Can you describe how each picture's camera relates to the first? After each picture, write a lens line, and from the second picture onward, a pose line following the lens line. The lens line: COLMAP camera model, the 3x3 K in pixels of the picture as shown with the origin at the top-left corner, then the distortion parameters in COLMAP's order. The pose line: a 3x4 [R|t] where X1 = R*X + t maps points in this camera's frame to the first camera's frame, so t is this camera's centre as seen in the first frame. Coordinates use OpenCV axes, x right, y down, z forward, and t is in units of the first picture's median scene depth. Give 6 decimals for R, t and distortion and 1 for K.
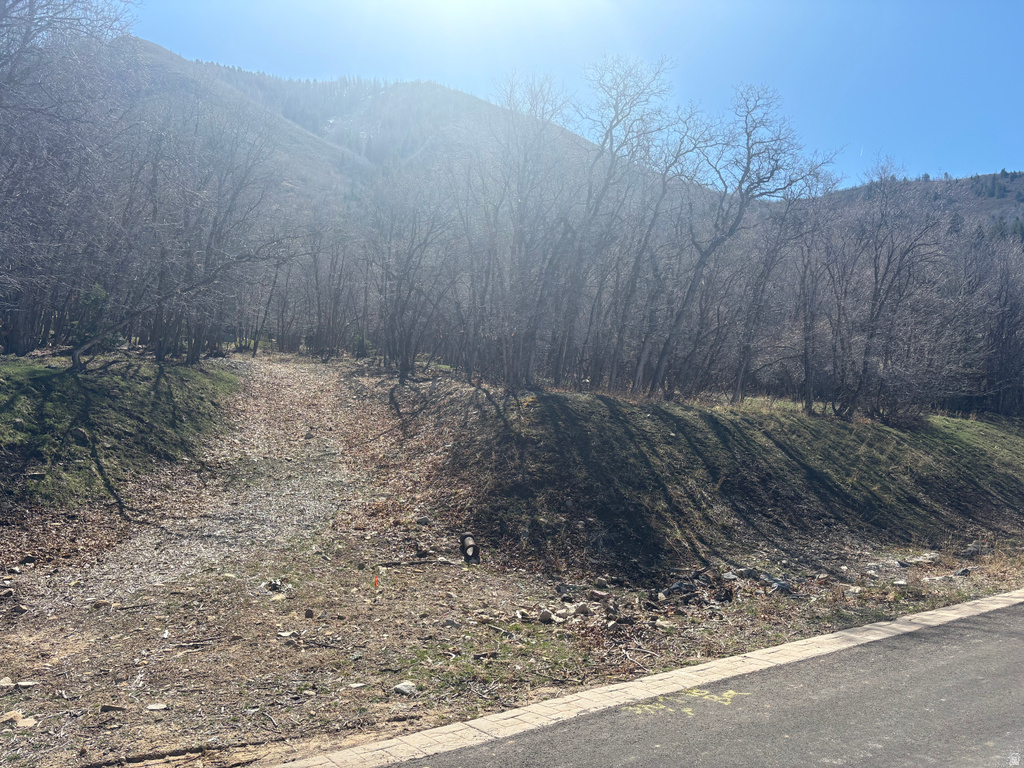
lens RADIAL K [[770.8, 0, 511.8], [0, 770.8, 393.6], [0, 0, 1]] dist [0.046552, -0.048476]
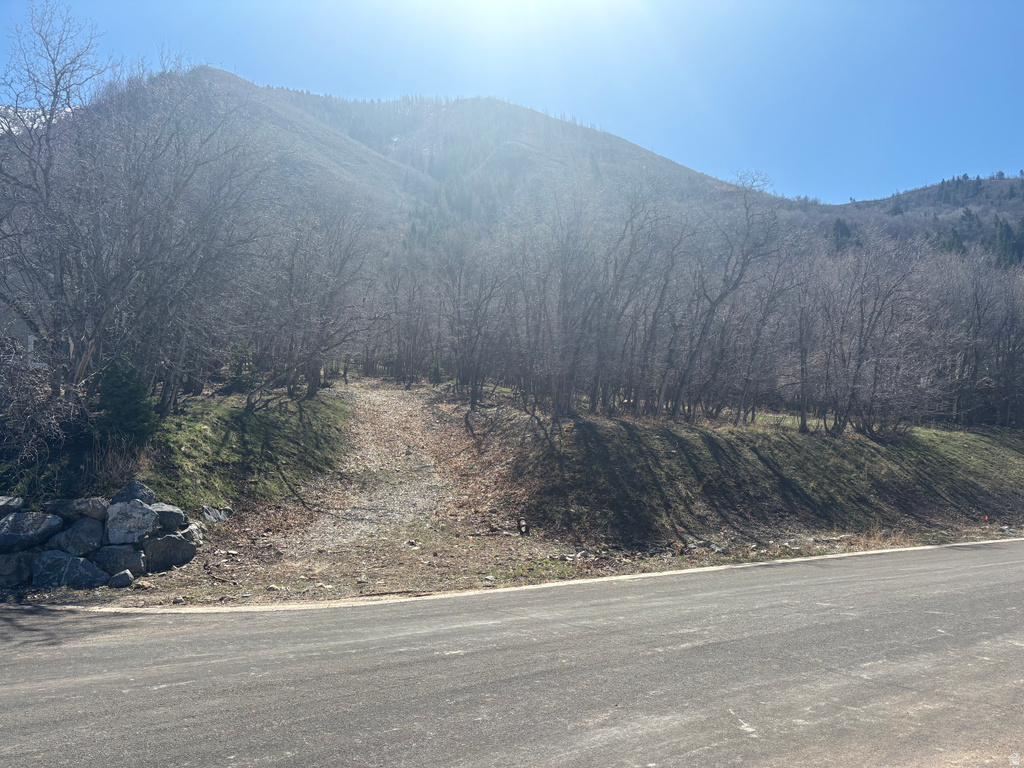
lens RADIAL K [[770.8, 0, 510.1], [0, 770.8, 394.8], [0, 0, 1]] dist [0.046552, -0.048476]
pose [[0.996439, -0.012218, -0.083429, 0.033222], [0.011414, 0.999884, -0.010108, -0.034045], [0.083543, 0.009120, 0.996462, -0.359255]]
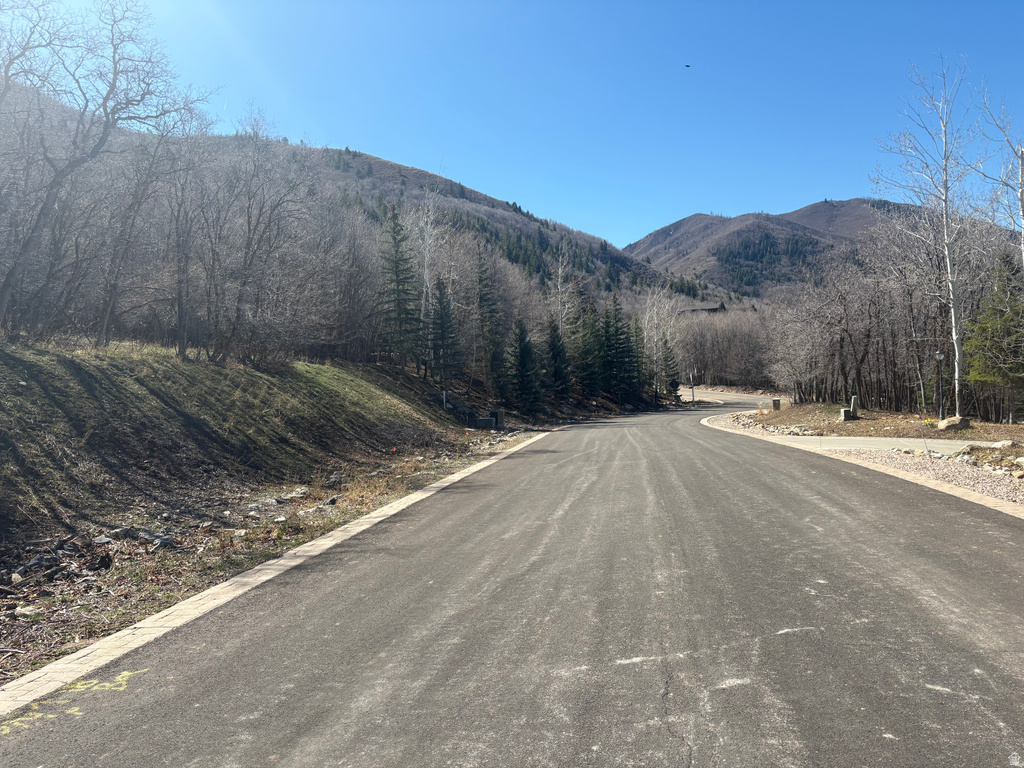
lens RADIAL K [[770.8, 0, 514.7], [0, 770.8, 382.7], [0, 0, 1]] dist [0.046552, -0.048476]
pose [[0.711763, -0.016948, 0.702216, -0.005247], [-0.022023, 0.998679, 0.046425, 0.001334], [-0.702075, -0.048509, 0.710449, 0.022652]]
